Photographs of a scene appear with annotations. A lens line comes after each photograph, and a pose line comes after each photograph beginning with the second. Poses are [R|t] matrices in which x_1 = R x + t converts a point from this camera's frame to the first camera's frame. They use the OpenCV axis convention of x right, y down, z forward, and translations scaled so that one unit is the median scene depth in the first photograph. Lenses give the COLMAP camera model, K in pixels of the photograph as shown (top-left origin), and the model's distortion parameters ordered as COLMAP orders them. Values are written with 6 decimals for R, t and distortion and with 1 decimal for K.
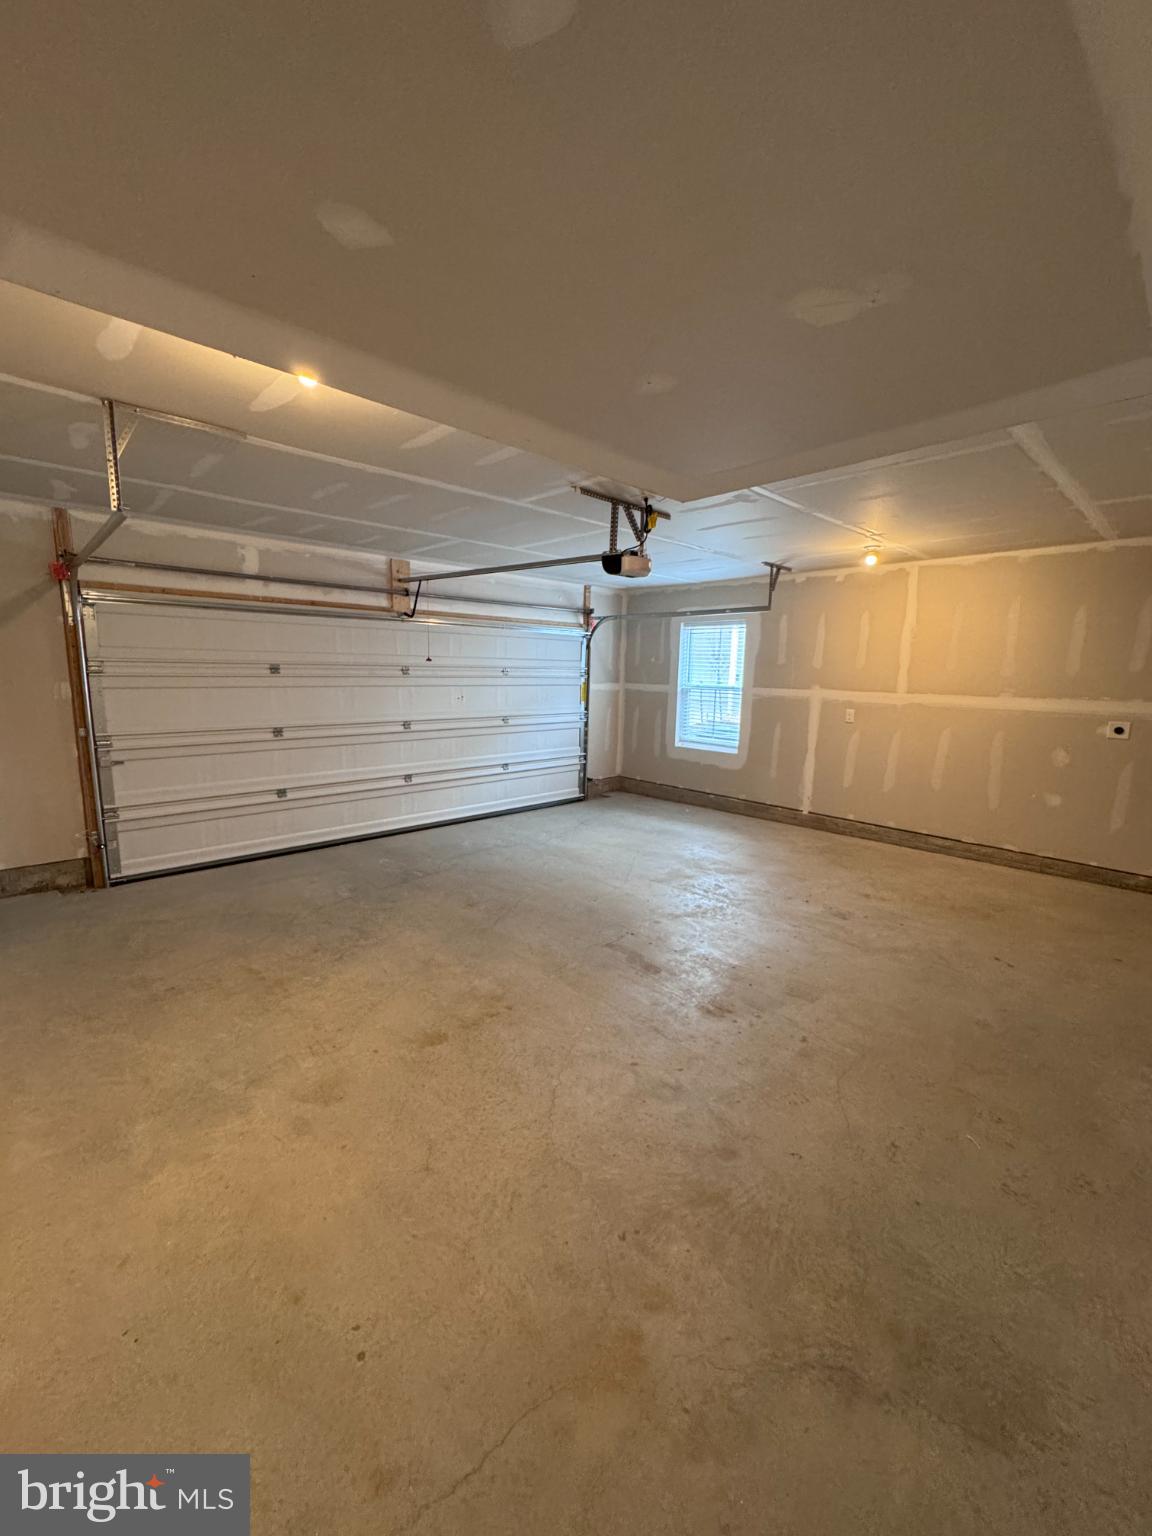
lens RADIAL K [[607.6, 0, 576.0], [0, 607.6, 768.0], [0, 0, 1]] dist [-0.005881, 0.000196]
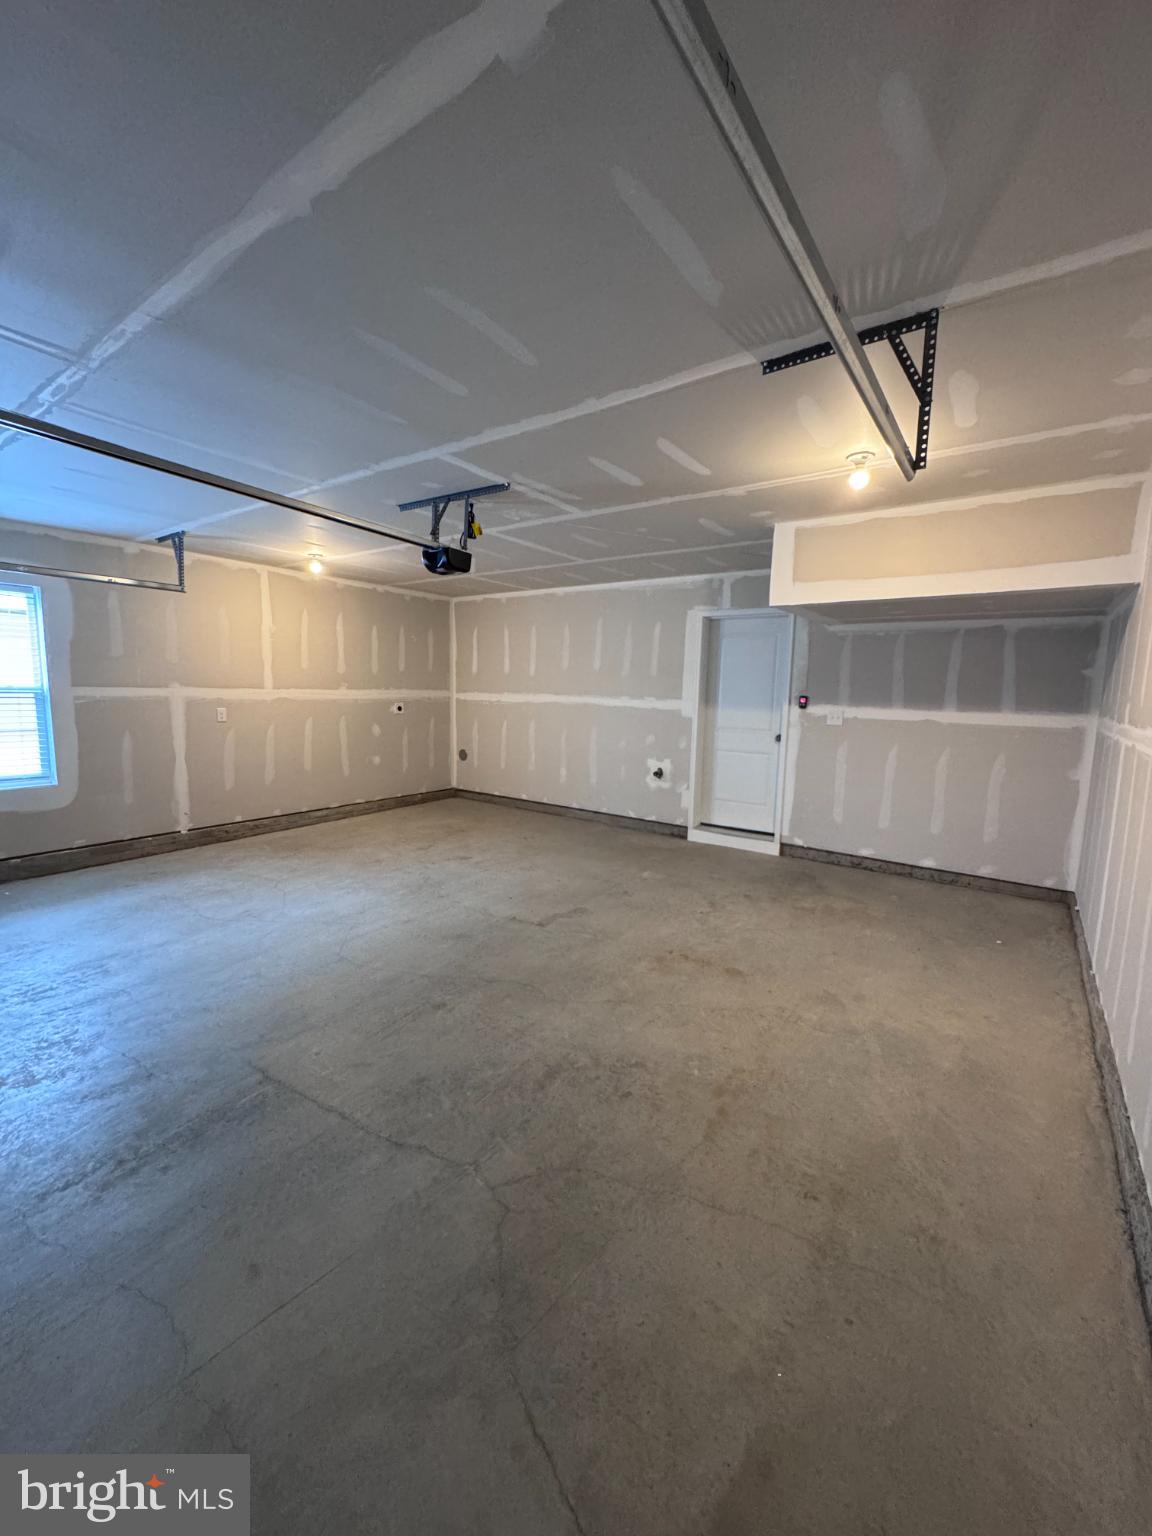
lens RADIAL K [[607.6, 0, 576.0], [0, 607.6, 768.0], [0, 0, 1]] dist [-0.005881, 0.000196]
pose [[-0.178141, -0.153425, 0.971970, -0.751322], [0.130516, 0.975359, 0.177880, -0.131786], [-0.975311, 0.158545, -0.153727, 0.813964]]
